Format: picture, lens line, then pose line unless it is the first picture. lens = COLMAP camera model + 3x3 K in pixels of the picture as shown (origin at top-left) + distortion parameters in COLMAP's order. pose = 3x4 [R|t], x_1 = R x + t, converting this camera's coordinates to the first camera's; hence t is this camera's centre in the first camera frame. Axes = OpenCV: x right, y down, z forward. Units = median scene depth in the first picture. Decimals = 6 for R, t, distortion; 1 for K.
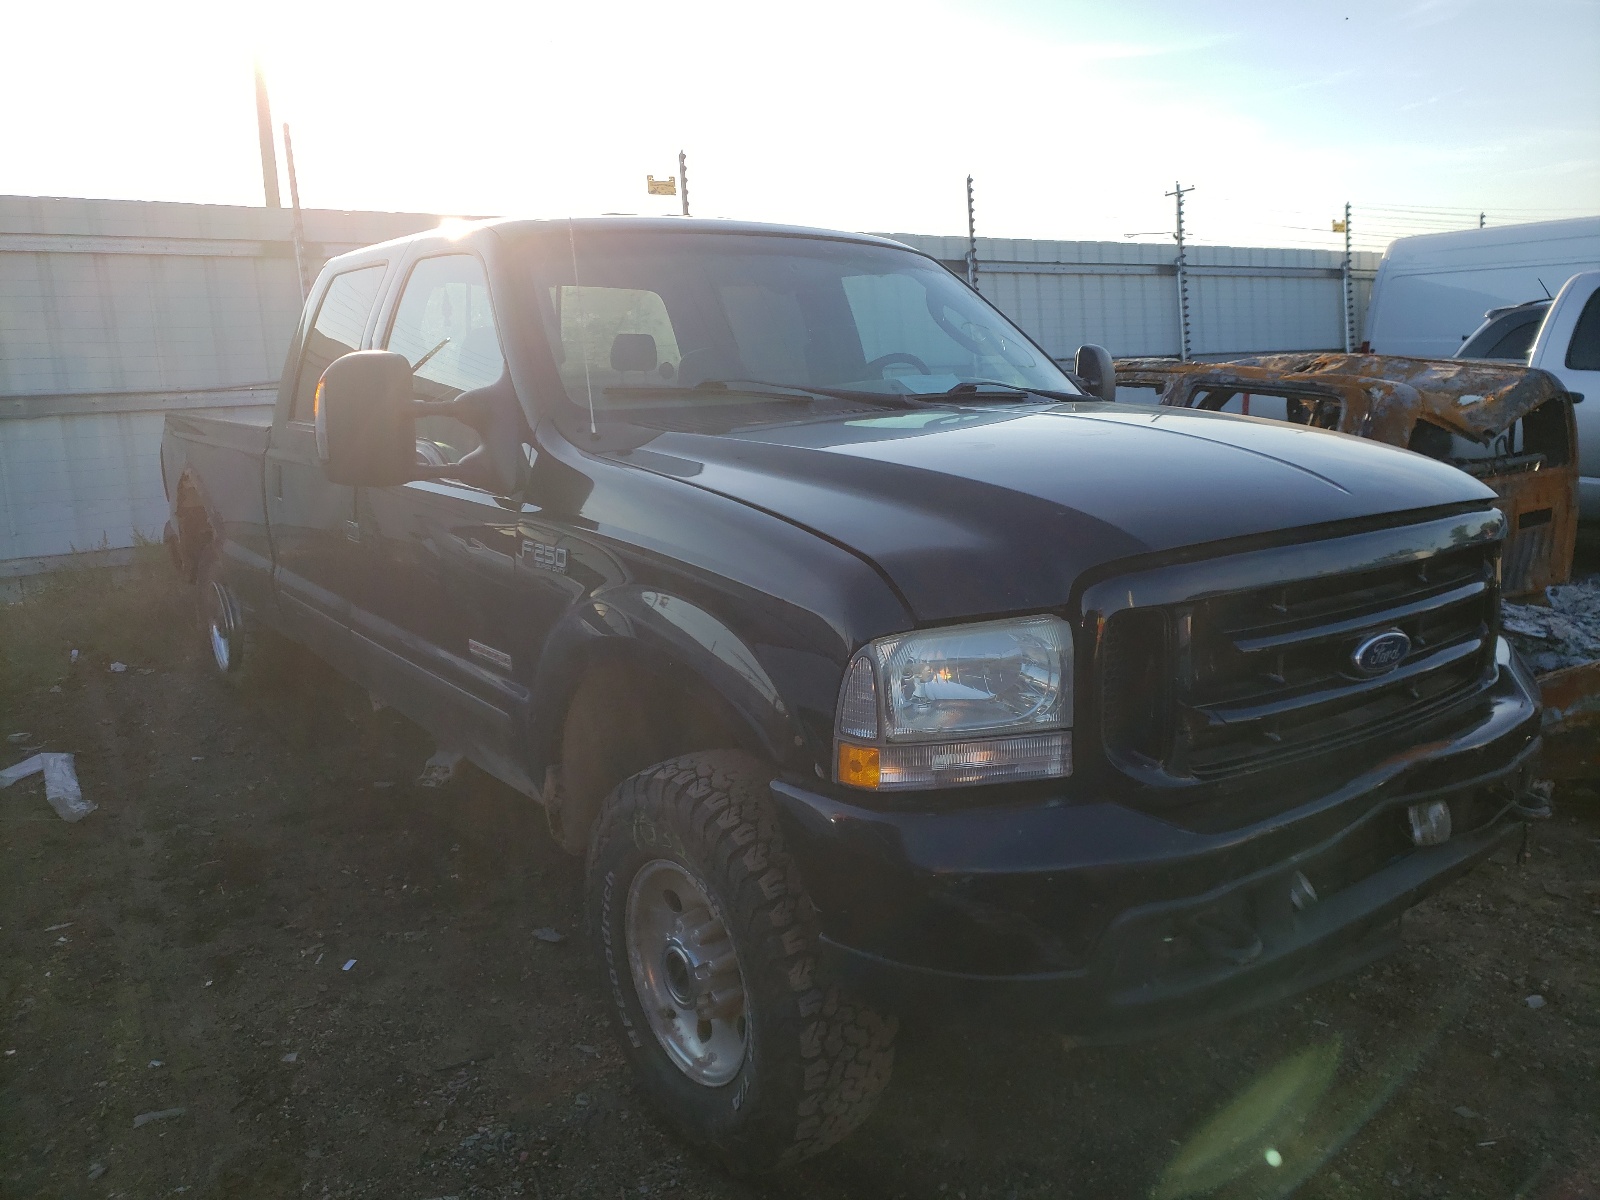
lens RADIAL K [[1278.3, 0, 805.5], [0, 1278.3, 603.6], [0, 0, 1]] dist [0.027899, 0.009752]
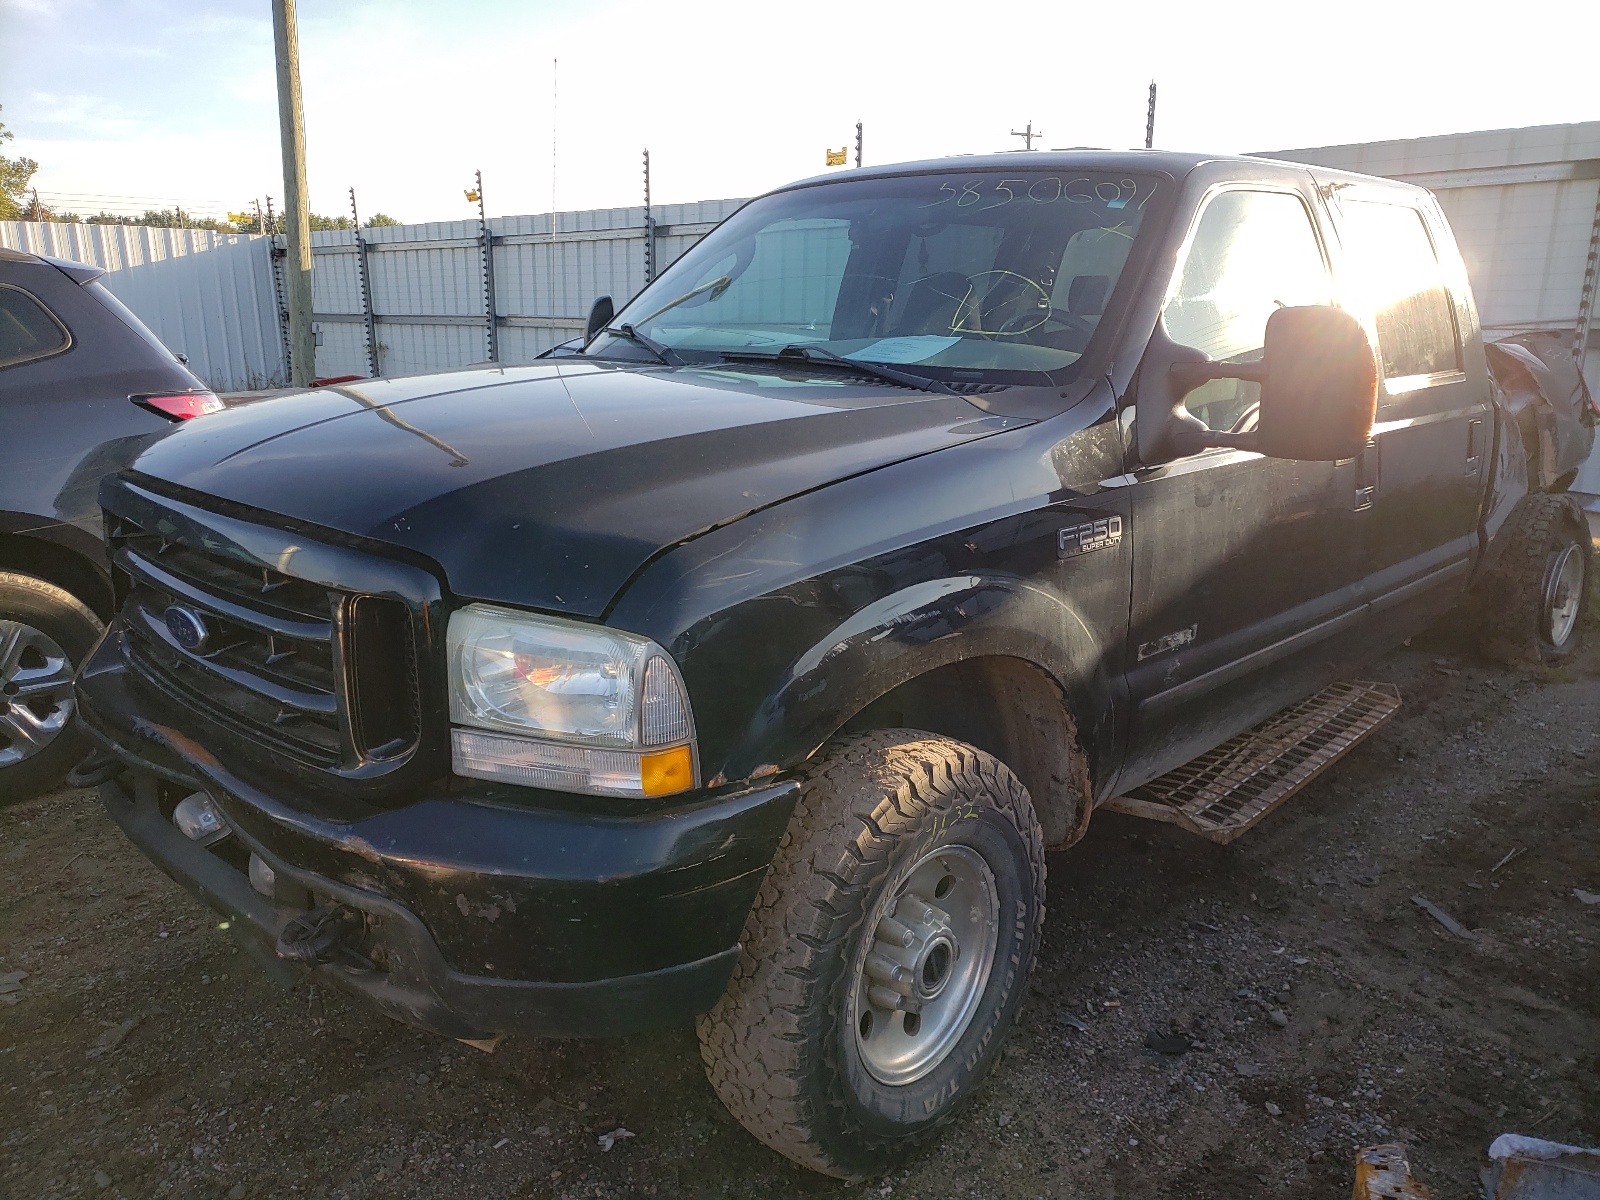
lens RADIAL K [[1278.3, 0, 804.7], [0, 1278.3, 597.1], [0, 0, 1]] dist [0.027899, 0.009752]
pose [[0.181801, 0.242403, -0.952990, 1.303398], [-0.189045, 0.959678, 0.208040, -0.220057], [0.964993, 0.142336, 0.220295, 0.945443]]
